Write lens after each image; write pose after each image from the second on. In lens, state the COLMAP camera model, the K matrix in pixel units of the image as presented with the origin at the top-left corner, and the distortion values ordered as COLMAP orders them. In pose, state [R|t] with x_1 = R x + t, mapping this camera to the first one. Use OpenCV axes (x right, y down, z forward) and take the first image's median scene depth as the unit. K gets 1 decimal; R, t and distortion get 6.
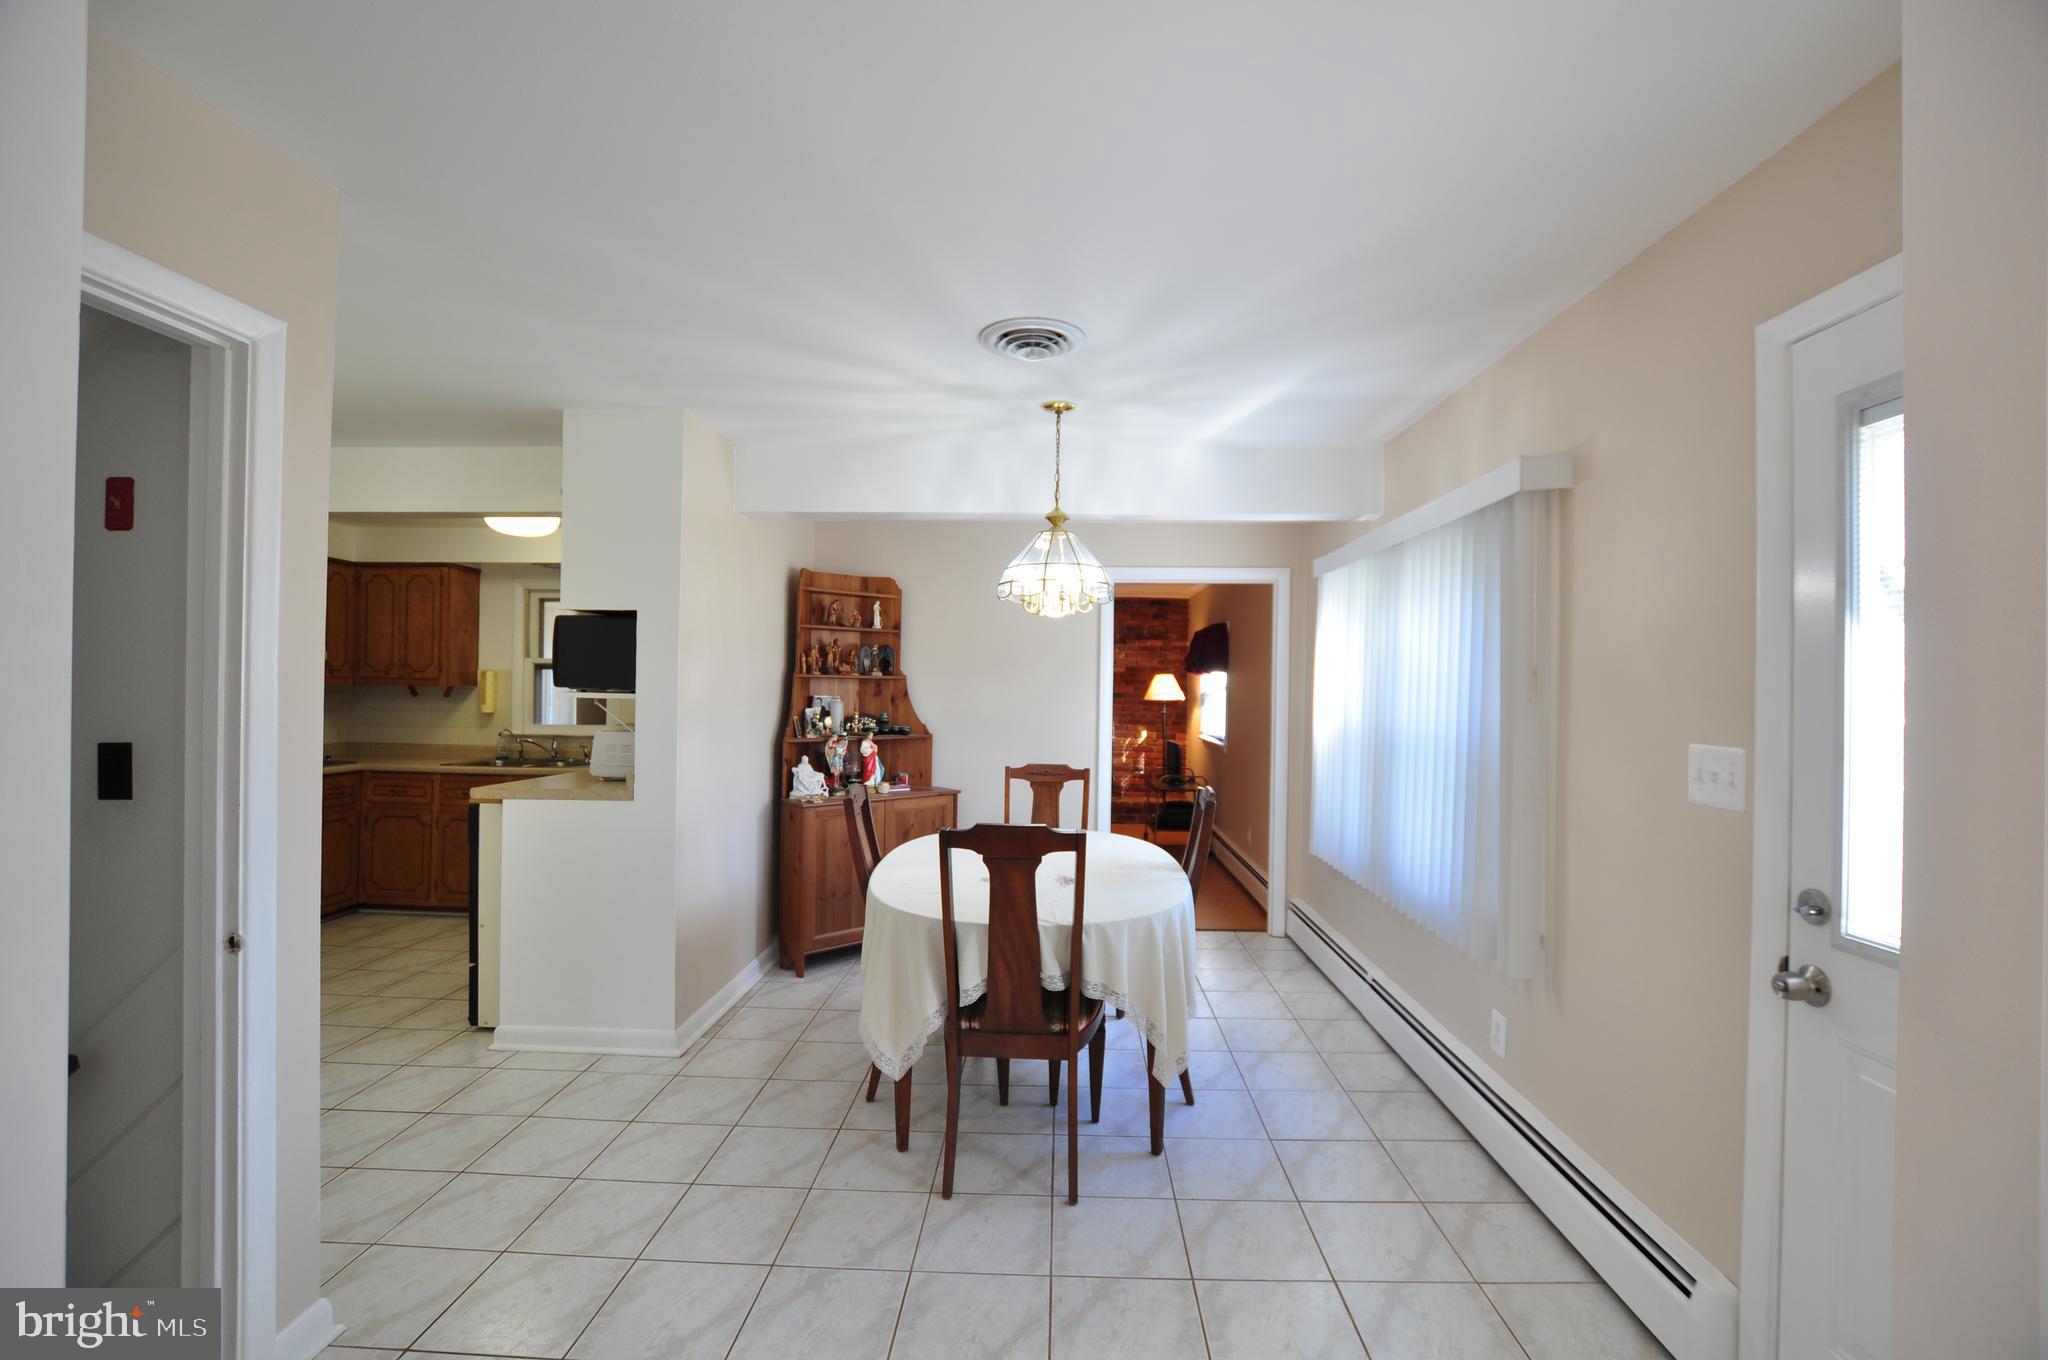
lens RADIAL K [[908.6, 0, 1038.3], [0, 908.6, 678.1], [0, 0, 1]] dist [-0.023392, 0.000719]
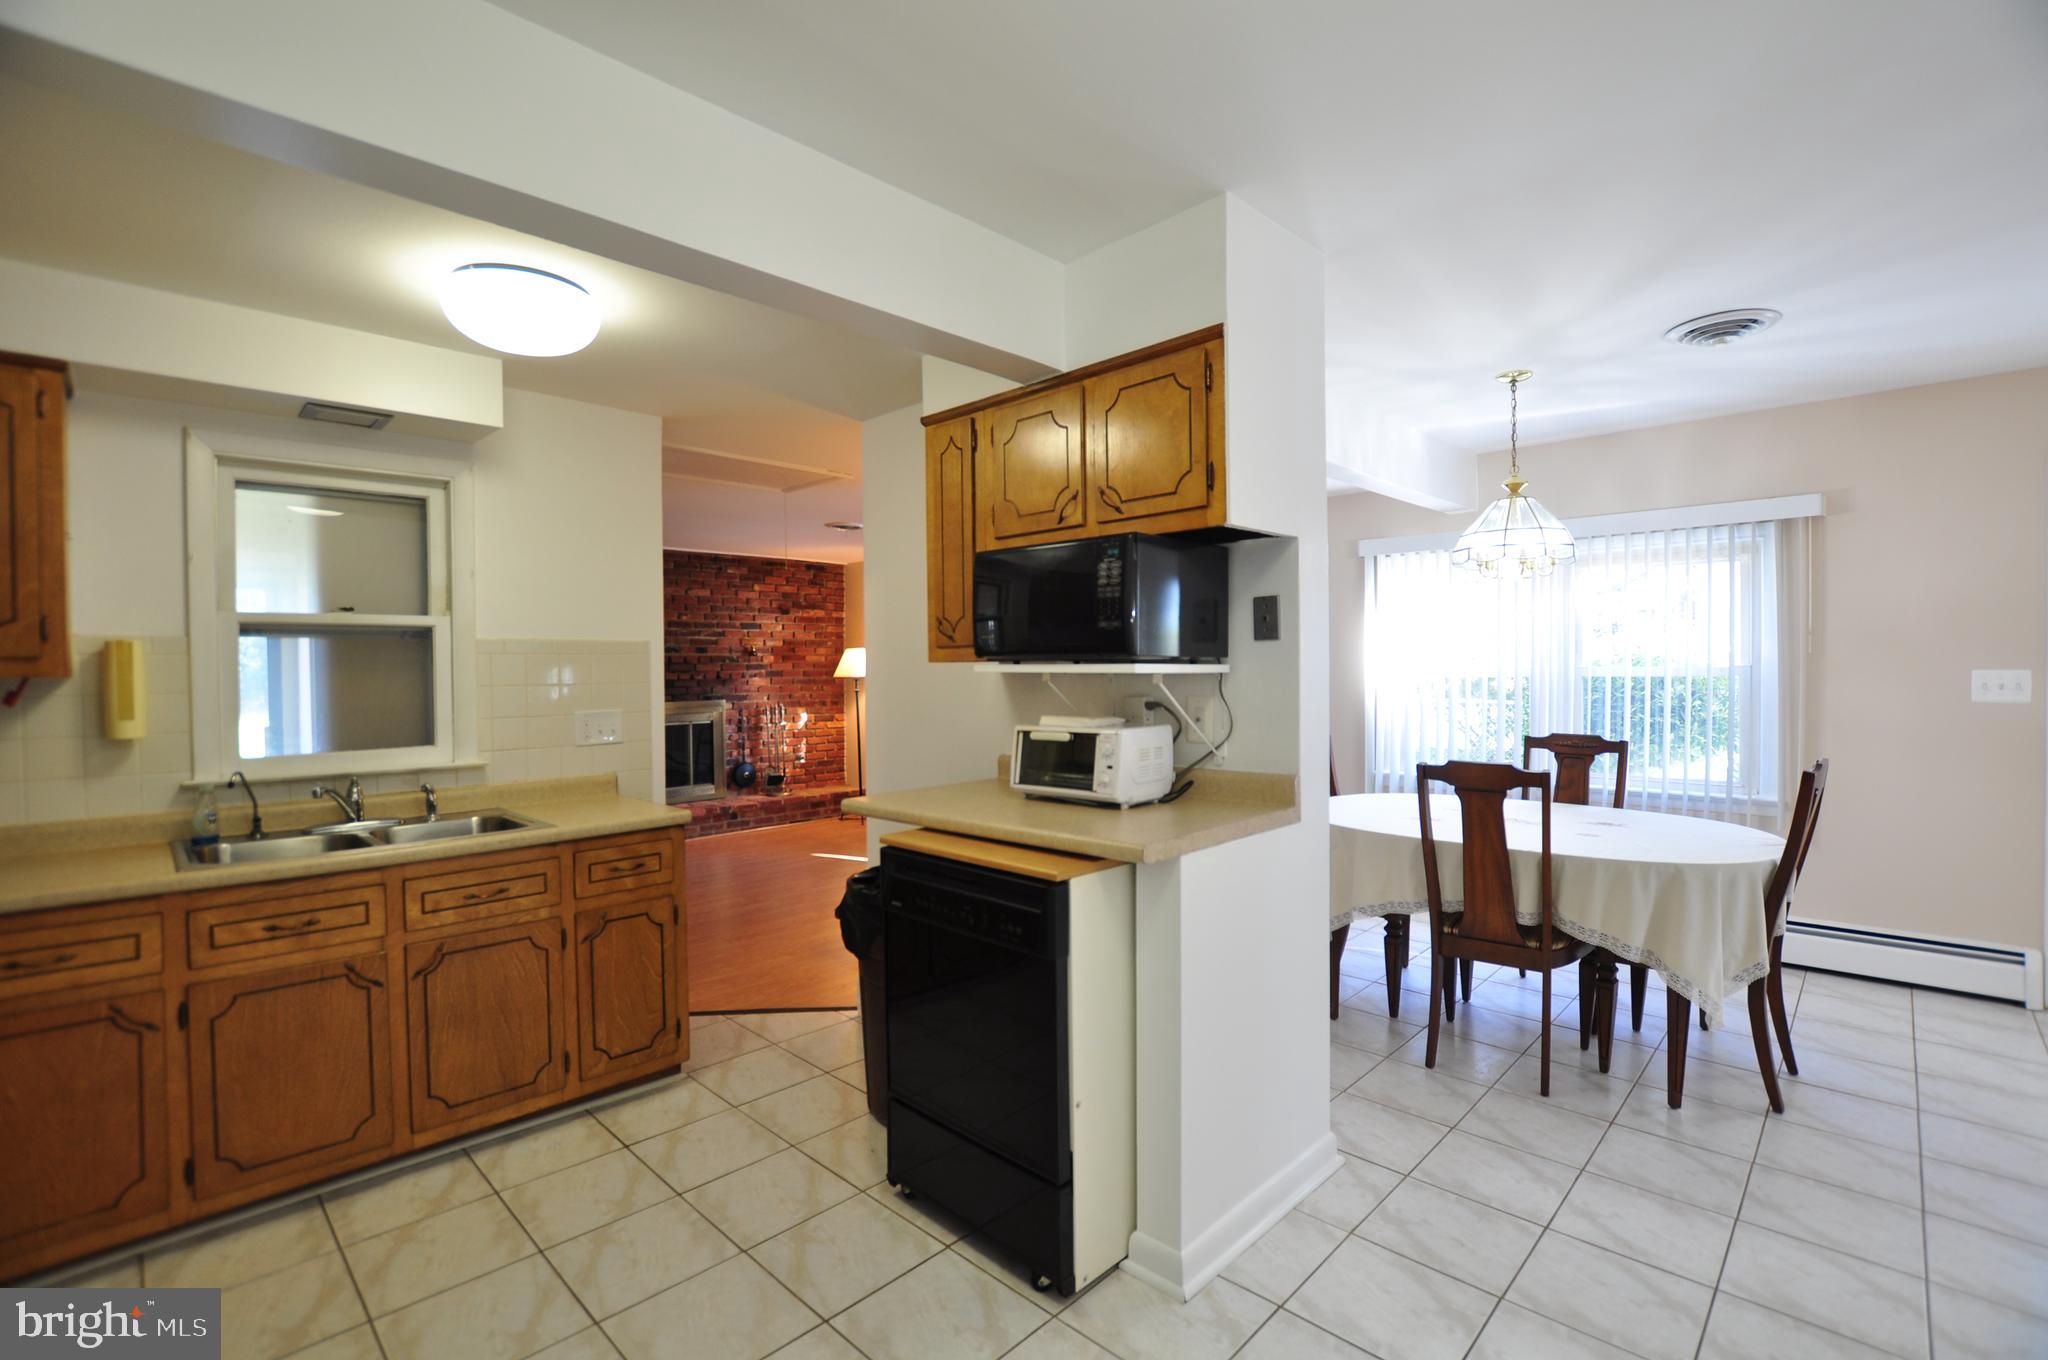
lens RADIAL K [[908.6, 0, 1038.3], [0, 908.6, 678.1], [0, 0, 1]] dist [-0.023392, 0.000719]
pose [[0.667790, -0.030111, 0.743741, -0.662716], [0.013959, 0.999512, 0.027932, 0.004574], [-0.744219, -0.008271, 0.667885, 0.427151]]
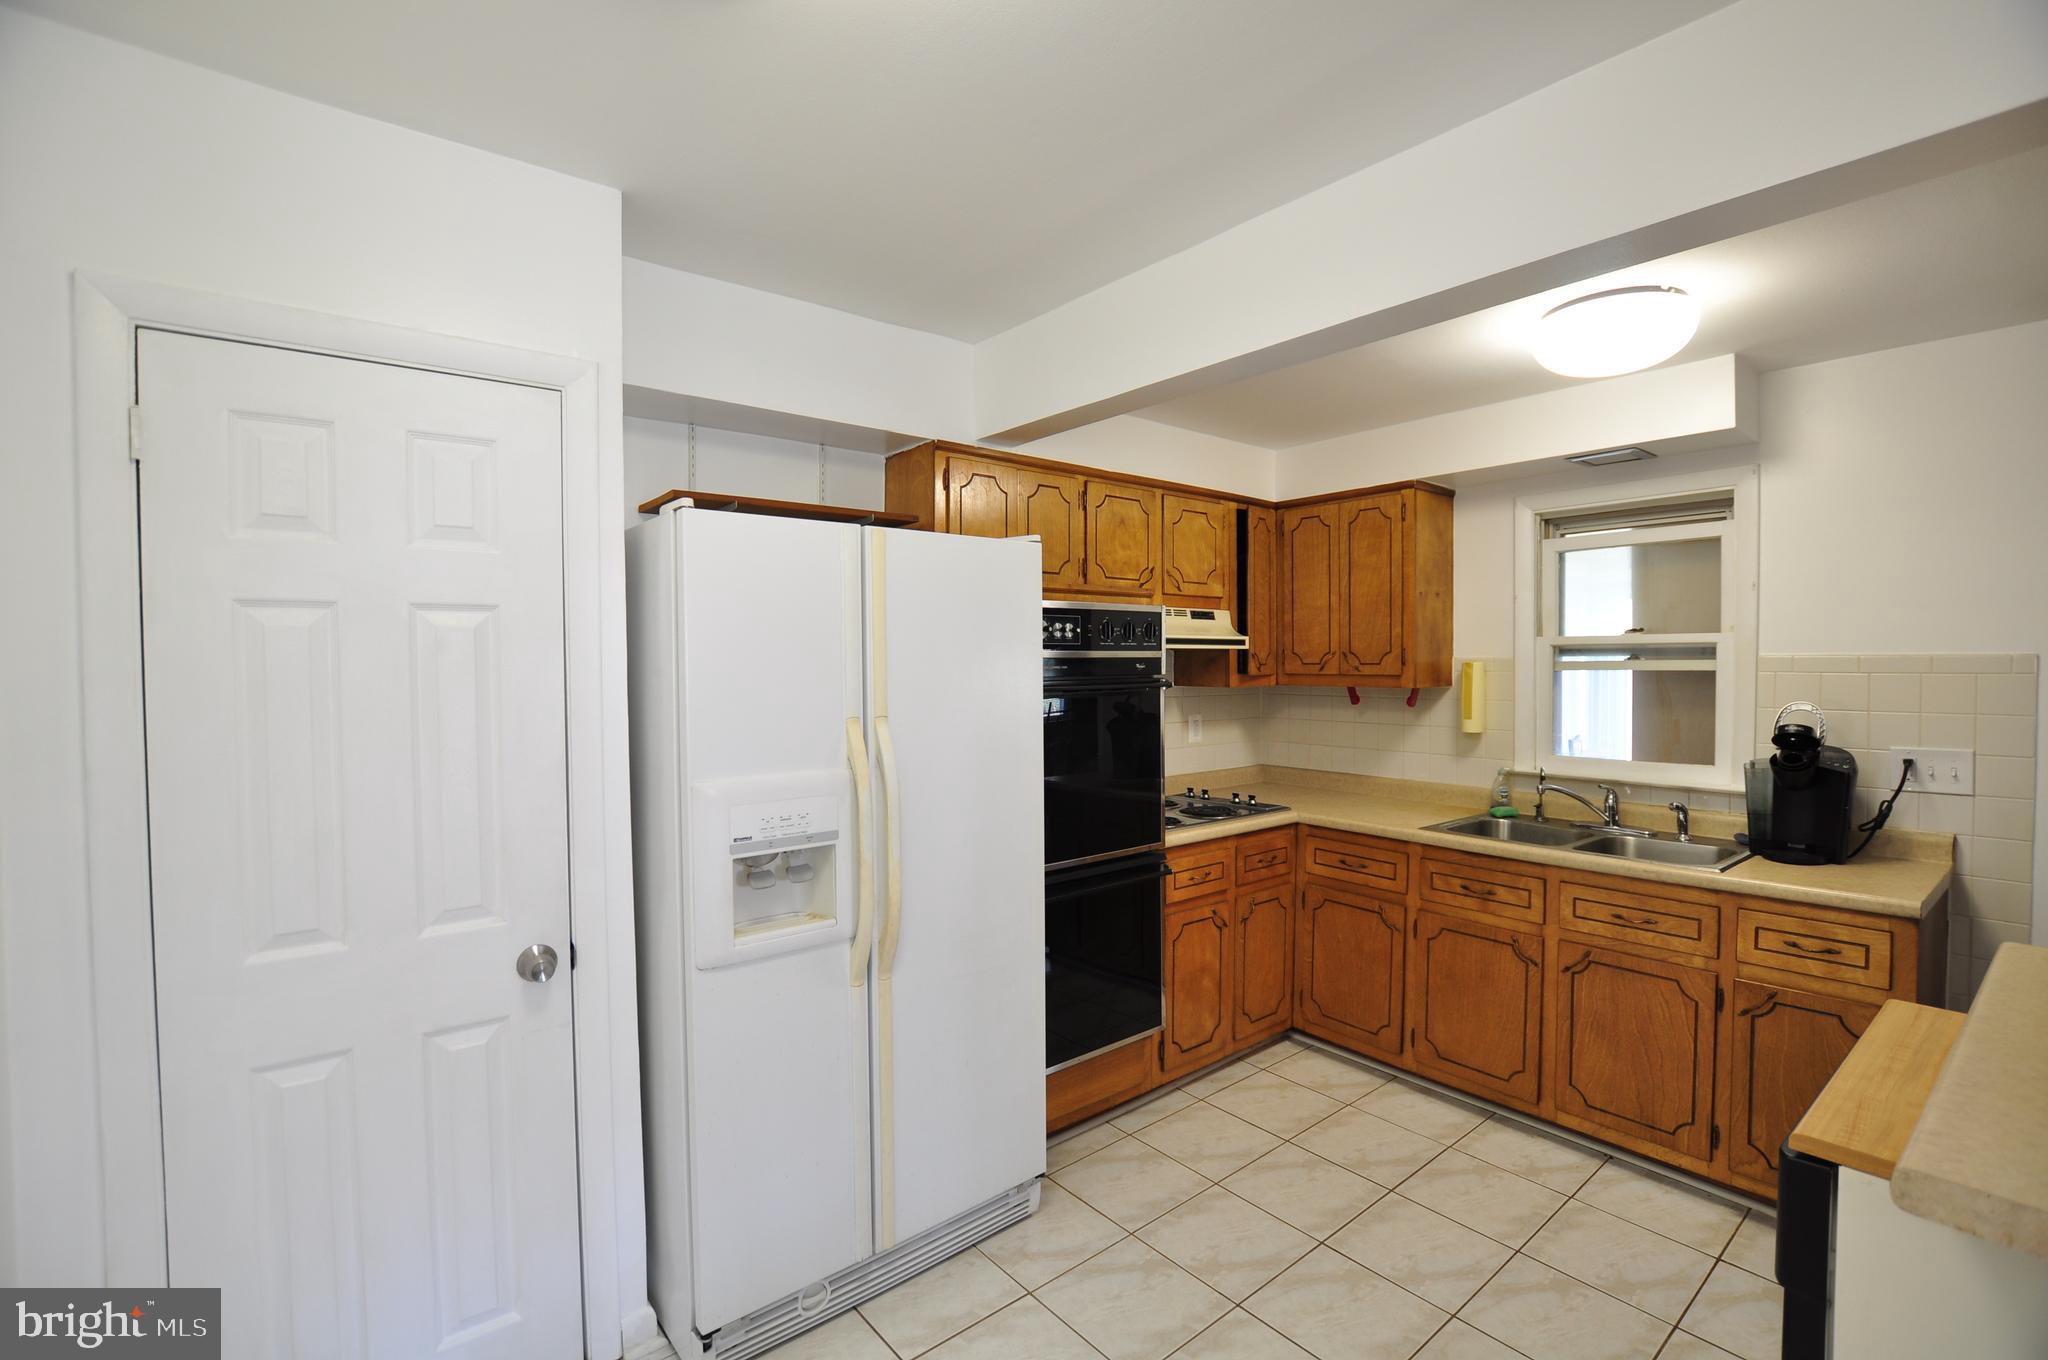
lens RADIAL K [[908.6, 0, 1038.3], [0, 908.6, 678.1], [0, 0, 1]] dist [-0.023392, 0.000719]
pose [[0.666301, 0.000401, -0.745682, -0.375968], [0.016102, 0.999759, 0.014926, -0.010938], [0.745509, -0.021952, 0.666134, 0.413871]]
